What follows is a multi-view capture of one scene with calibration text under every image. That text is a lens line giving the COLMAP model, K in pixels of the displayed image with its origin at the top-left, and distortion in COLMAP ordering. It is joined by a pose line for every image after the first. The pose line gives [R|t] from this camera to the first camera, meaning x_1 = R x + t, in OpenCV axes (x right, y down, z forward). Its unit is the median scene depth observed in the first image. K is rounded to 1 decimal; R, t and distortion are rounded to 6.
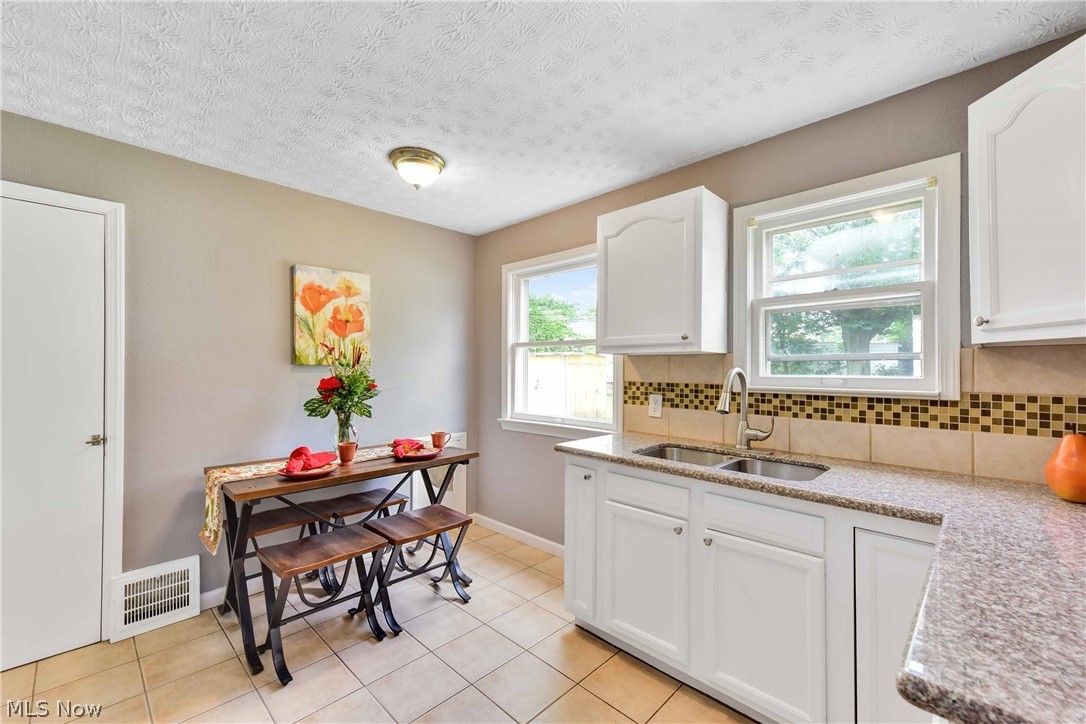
lens RADIAL K [[458.3, 0, 543.0], [0, 458.3, 362.0], [0, 0, 1]] dist [0.000081, -0.000529]
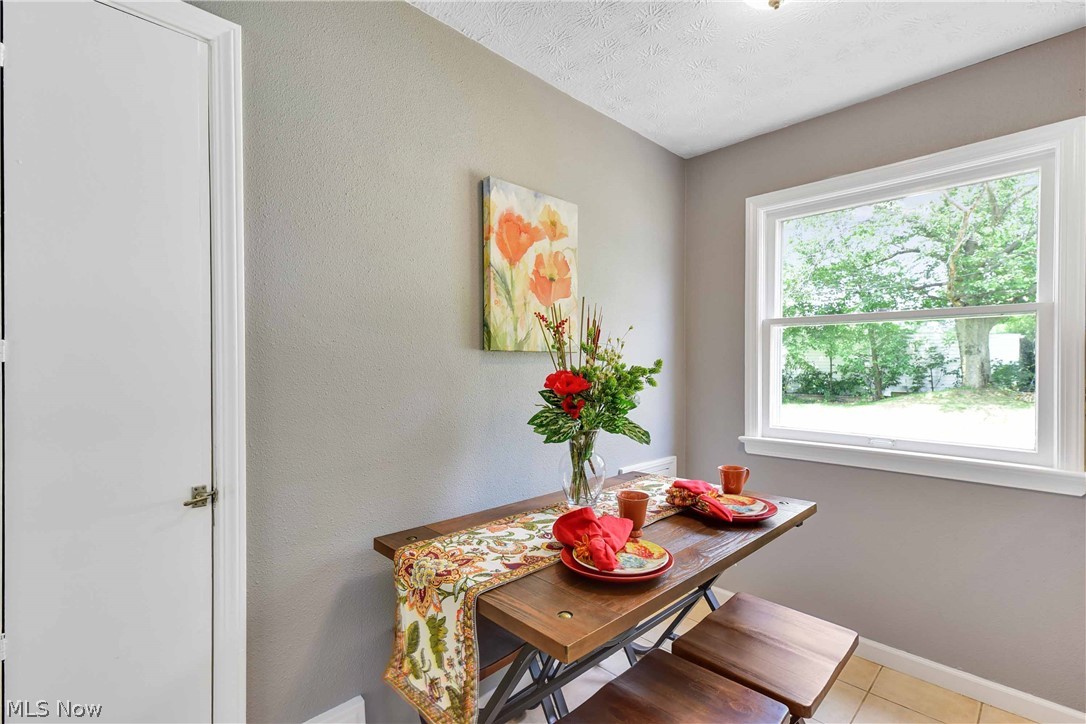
lens RADIAL K [[505.4, 0, 539.8], [0, 505.4, 367.2], [0, 0, 1]] dist [-0.001164, -0.000056]
pose [[0.999640, -0.001592, -0.026792, -0.448752], [0.002075, 0.999835, 0.018029, 0.015232], [0.026758, -0.018078, 0.999478, 0.351637]]
